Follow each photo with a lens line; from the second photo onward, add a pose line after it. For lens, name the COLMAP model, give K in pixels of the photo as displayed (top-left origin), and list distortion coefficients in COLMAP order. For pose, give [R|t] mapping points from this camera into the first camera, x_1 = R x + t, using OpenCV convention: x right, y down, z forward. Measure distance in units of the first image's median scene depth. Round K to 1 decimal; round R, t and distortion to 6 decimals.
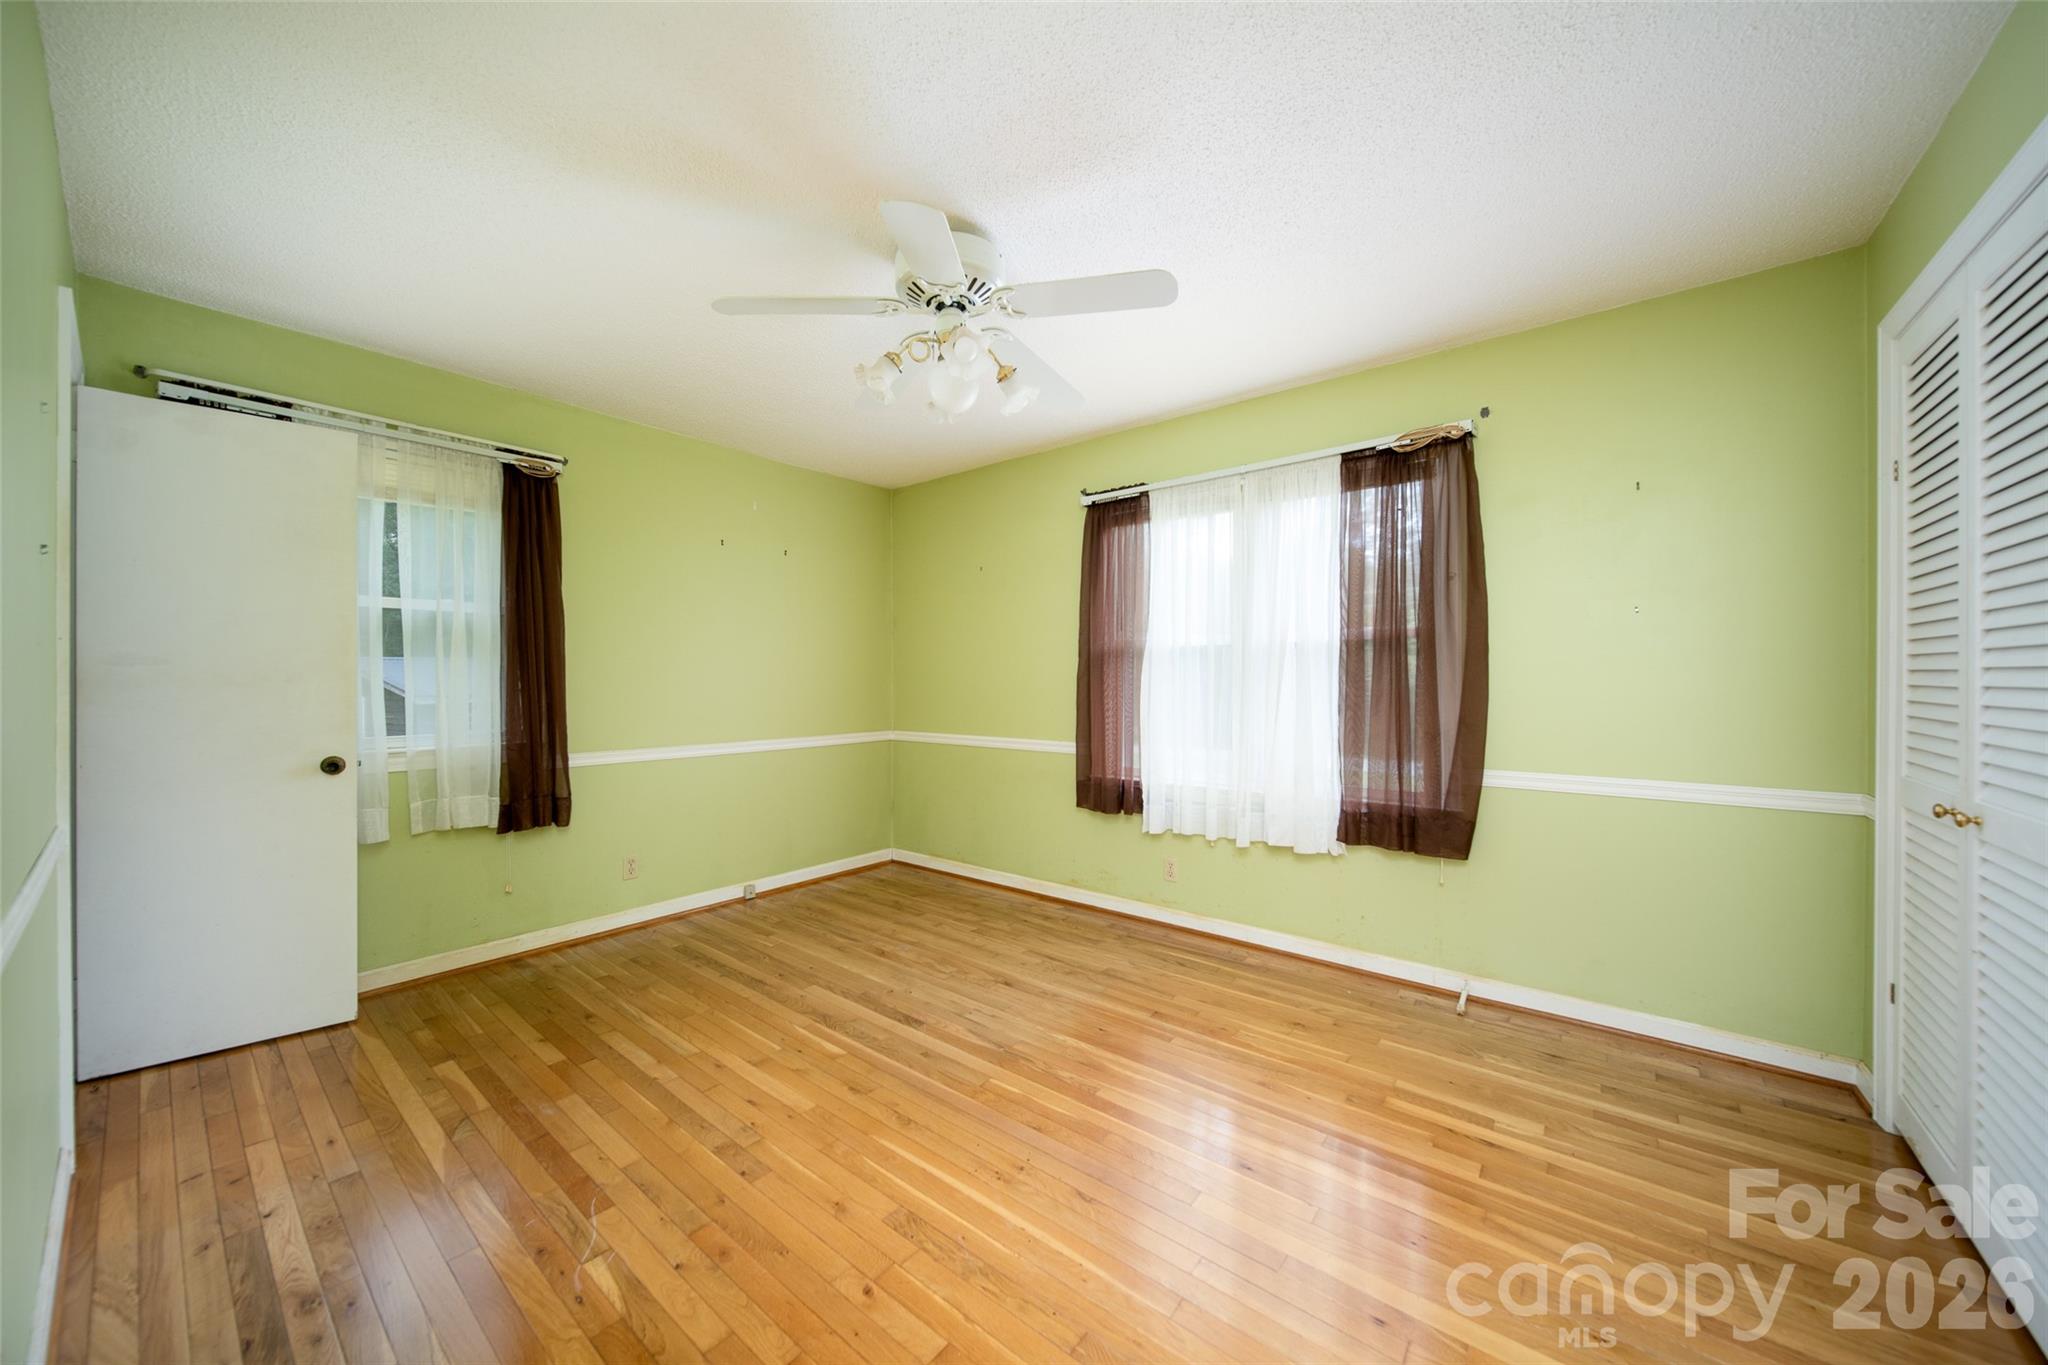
lens RADIAL K [[718.8, 0, 1016.6], [0, 718.8, 685.2], [0, 0, 1]] dist [-0.001790, -0.000291]
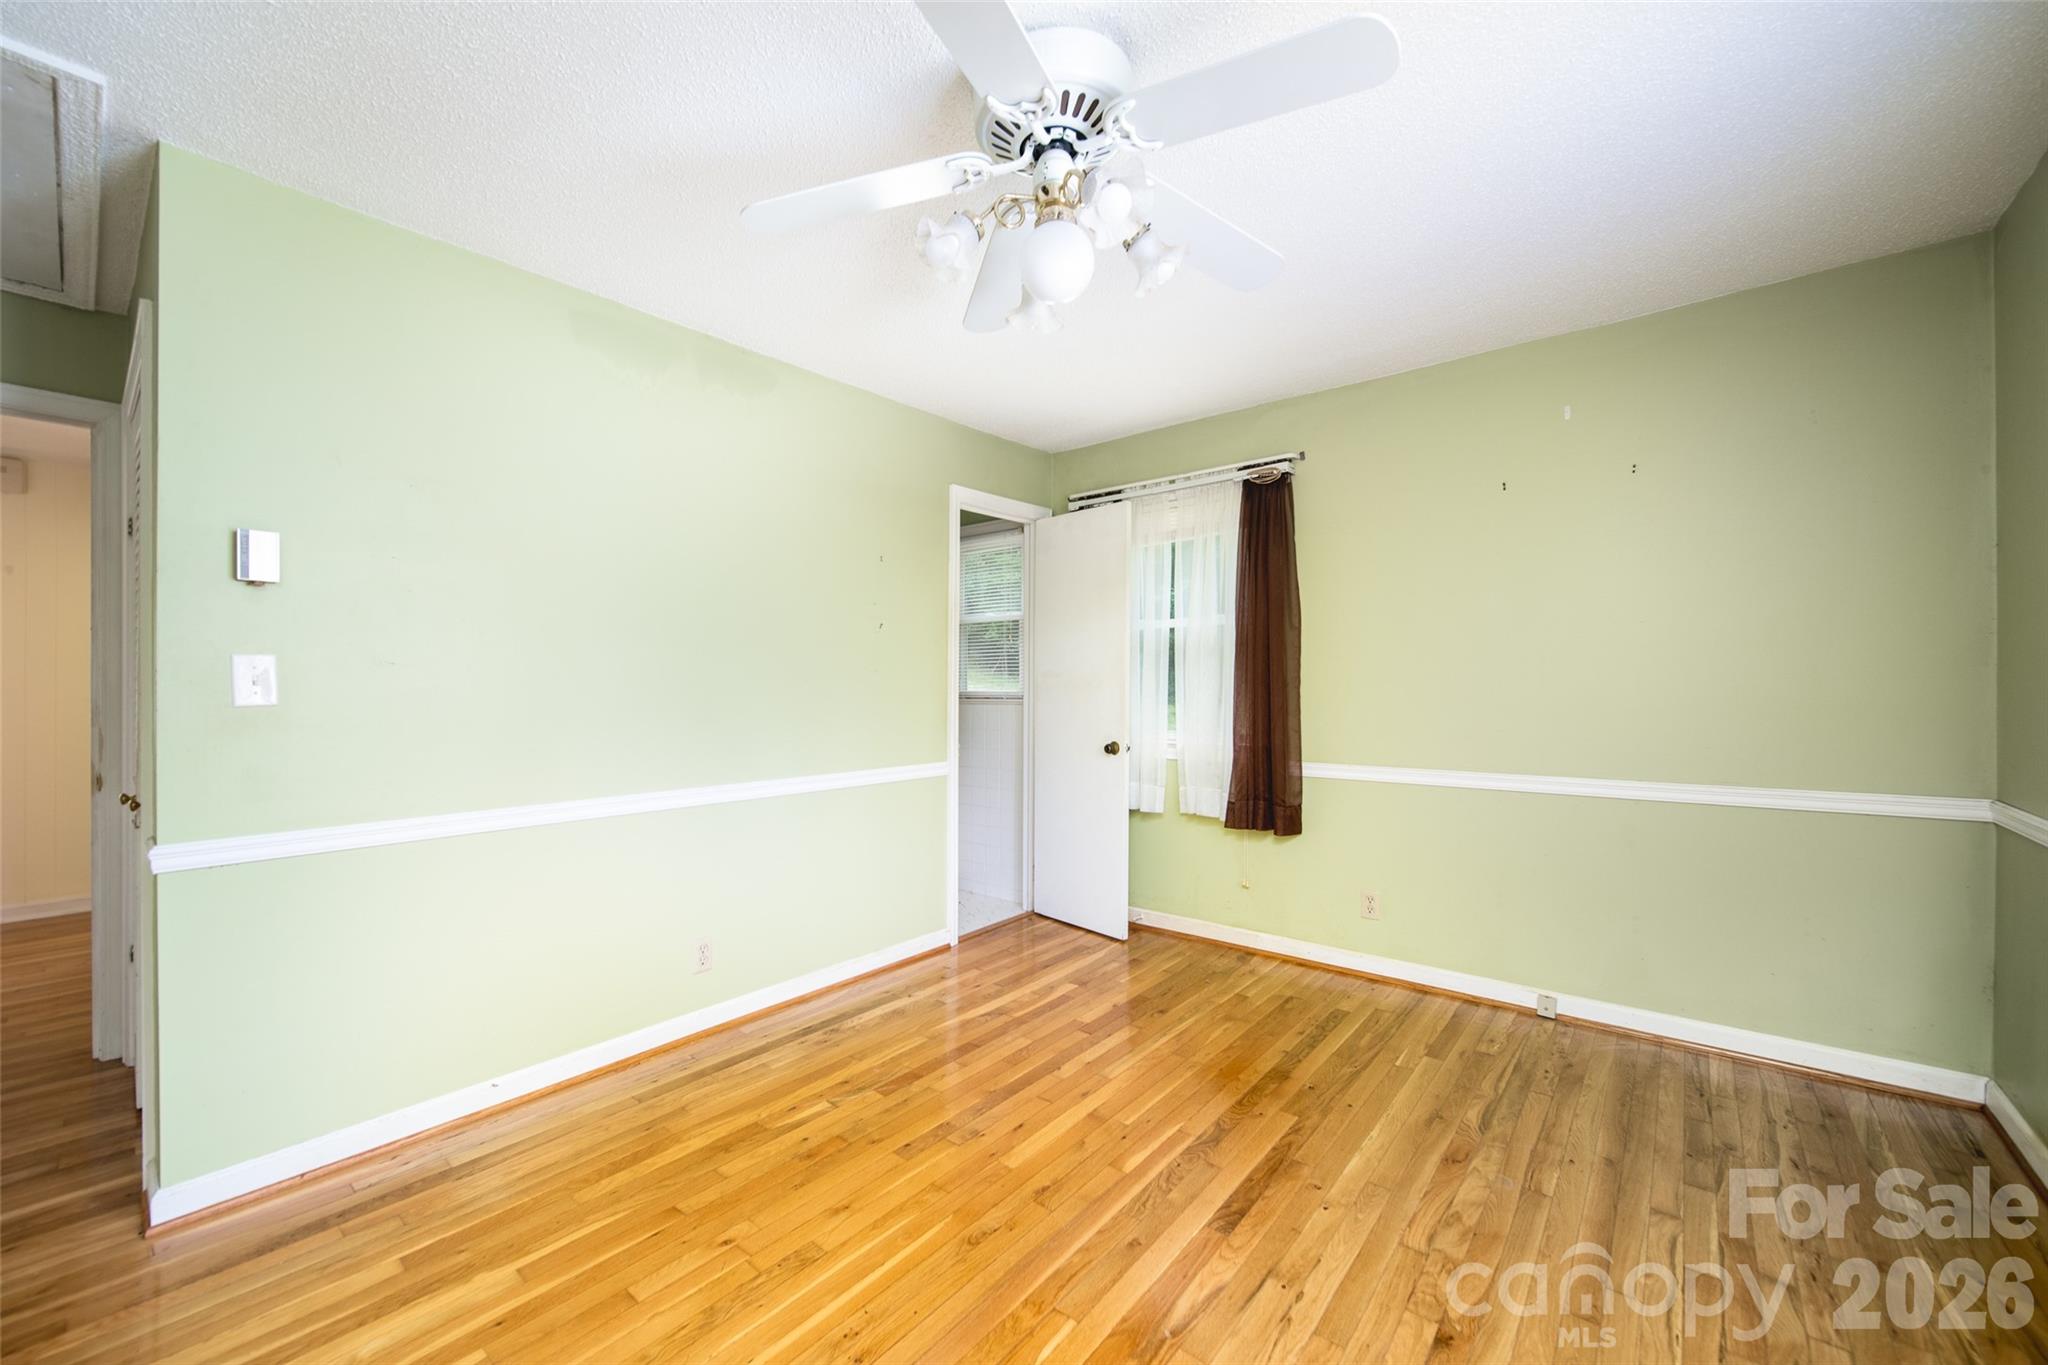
lens RADIAL K [[805.0, 0, 1017.1], [0, 805.0, 683.5], [0, 0, 1]] dist [-0.002969, -0.000108]
pose [[-0.013576, 0.002671, -0.999904, 0.499737], [0.001074, 0.999996, 0.002657, -0.013810], [0.999907, -0.001038, -0.013579, 0.709628]]
